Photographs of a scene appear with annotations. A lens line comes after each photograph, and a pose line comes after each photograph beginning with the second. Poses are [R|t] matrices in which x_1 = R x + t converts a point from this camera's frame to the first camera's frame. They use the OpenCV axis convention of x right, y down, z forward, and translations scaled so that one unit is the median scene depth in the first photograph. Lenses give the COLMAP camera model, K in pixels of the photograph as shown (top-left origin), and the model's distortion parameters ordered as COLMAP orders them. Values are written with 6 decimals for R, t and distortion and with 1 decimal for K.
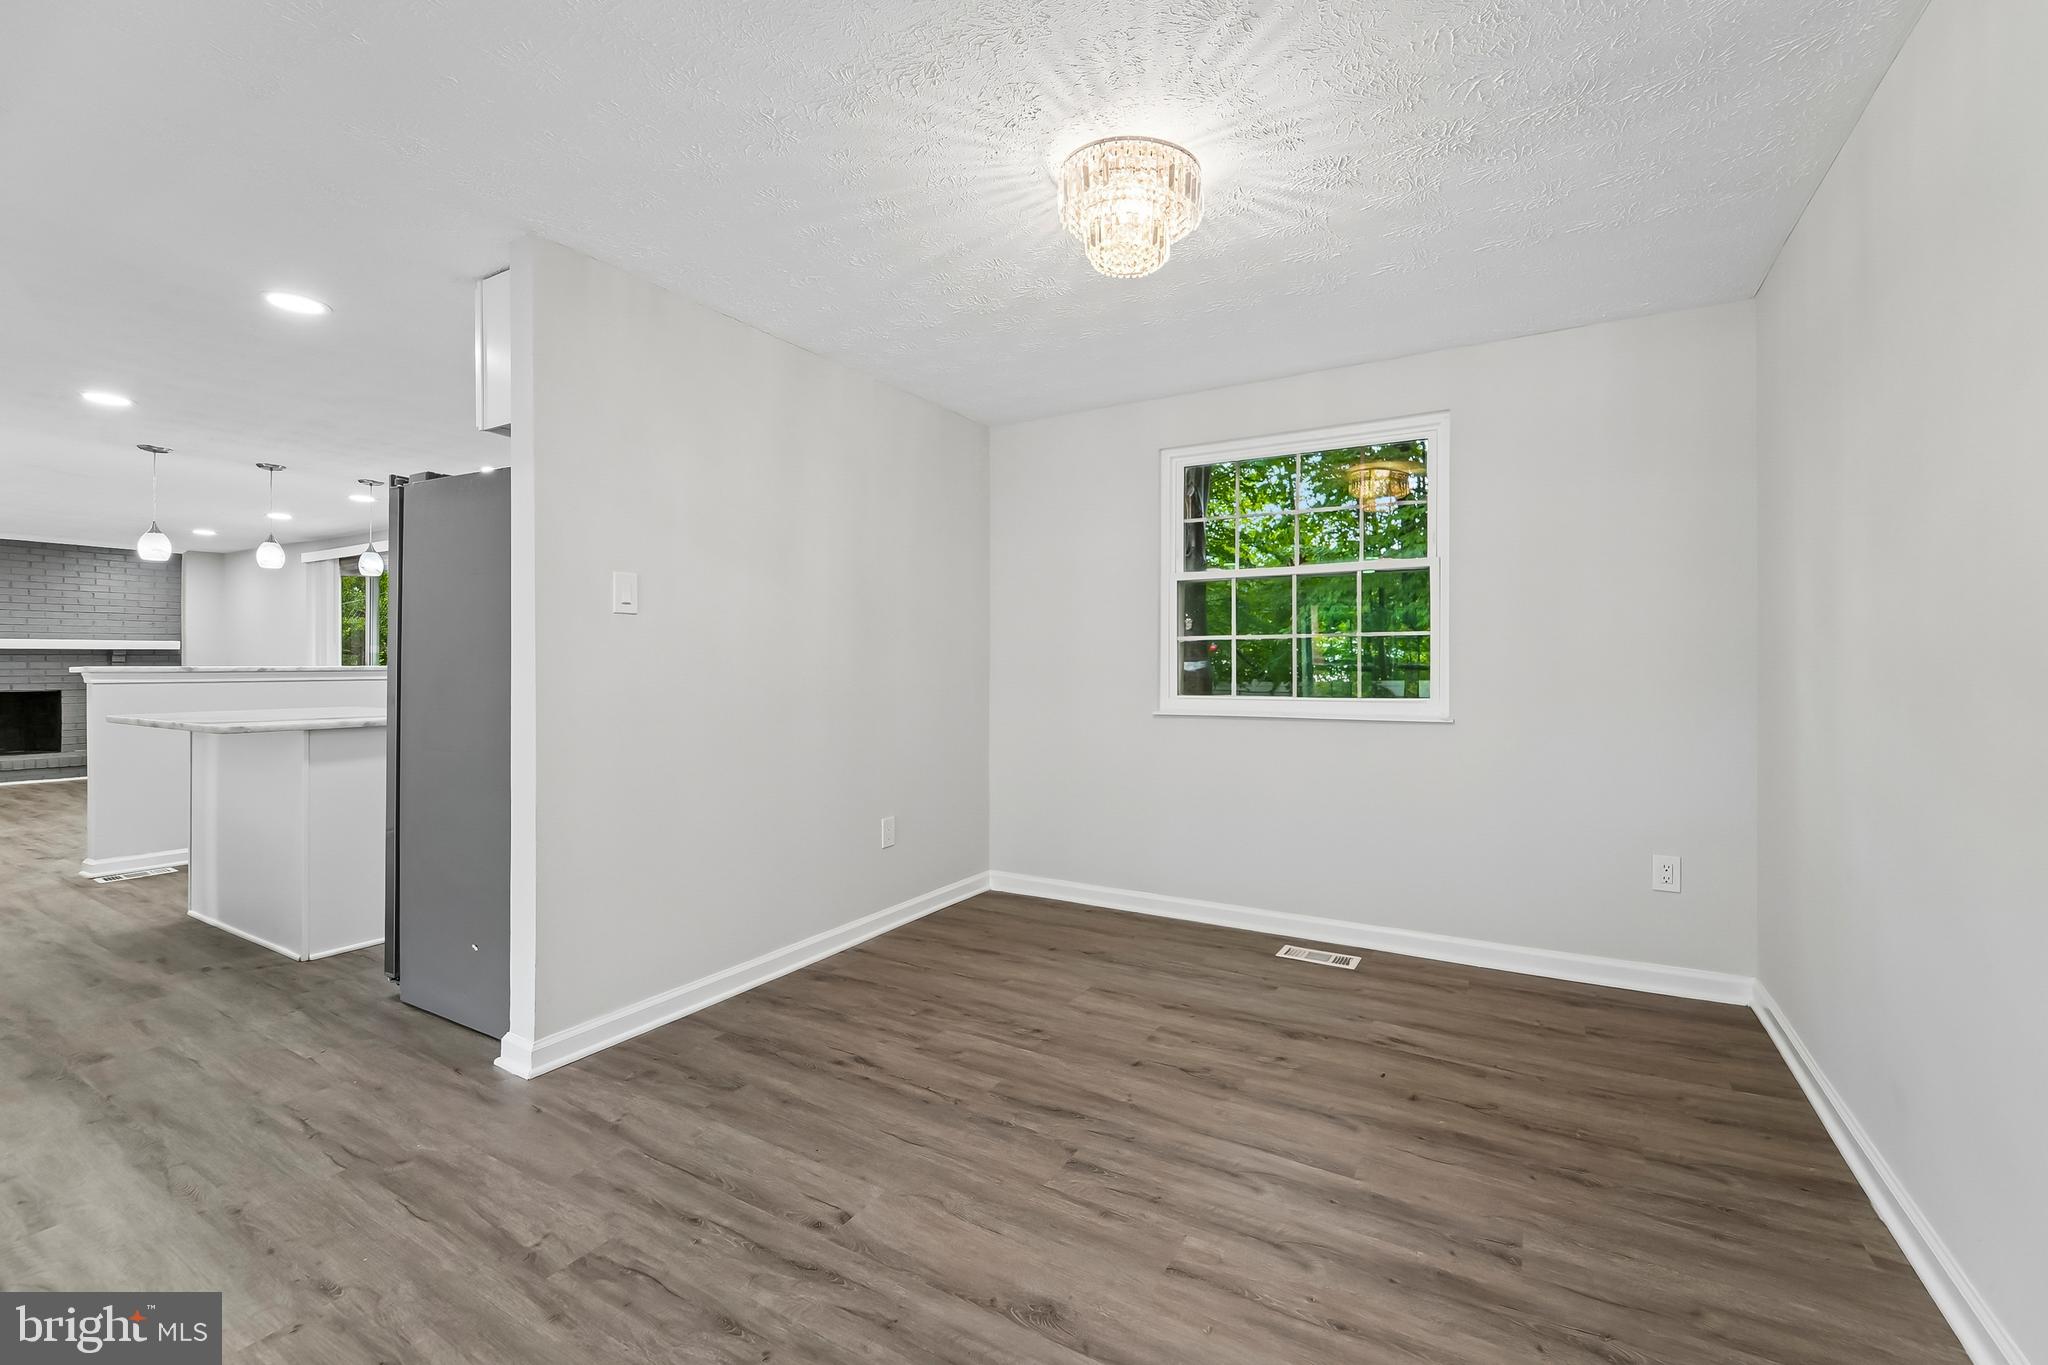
lens RADIAL K [[860.5, 0, 1023.9], [0, 860.5, 696.6], [0, 0, 1]] dist [-0.004931, 0.000231]
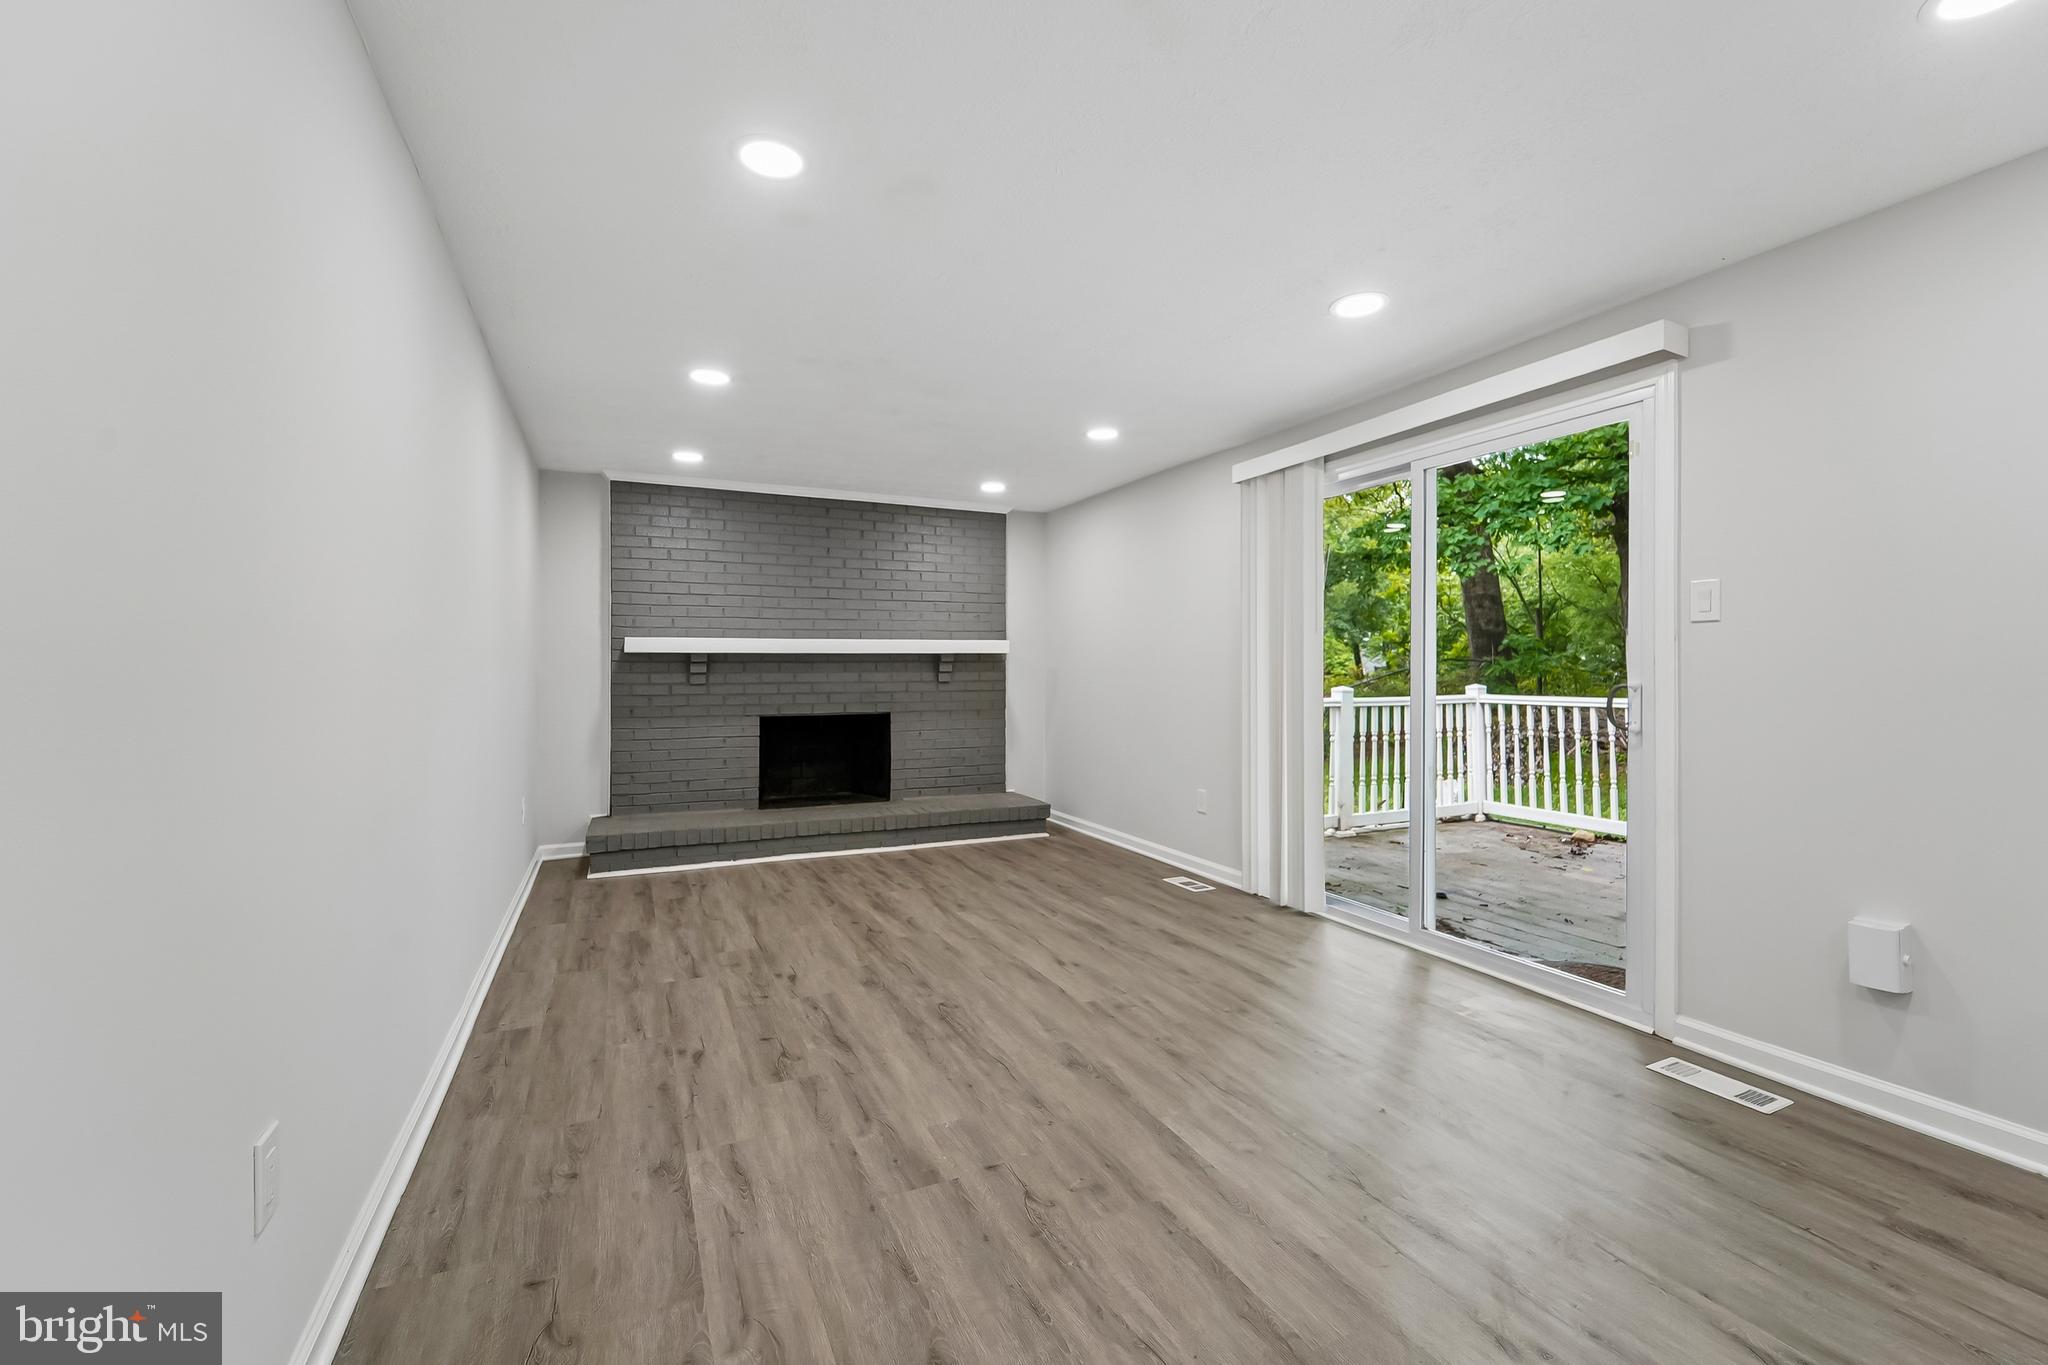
lens RADIAL K [[860.5, 0, 1031.6], [0, 860.5, 667.3], [0, 0, 1]] dist [-0.004931, 0.000231]
pose [[0.828236, -0.007450, -0.560330, -0.593246], [-0.014462, 0.999294, -0.034663, -0.019888], [0.560193, 0.036813, 0.827544, 0.452002]]
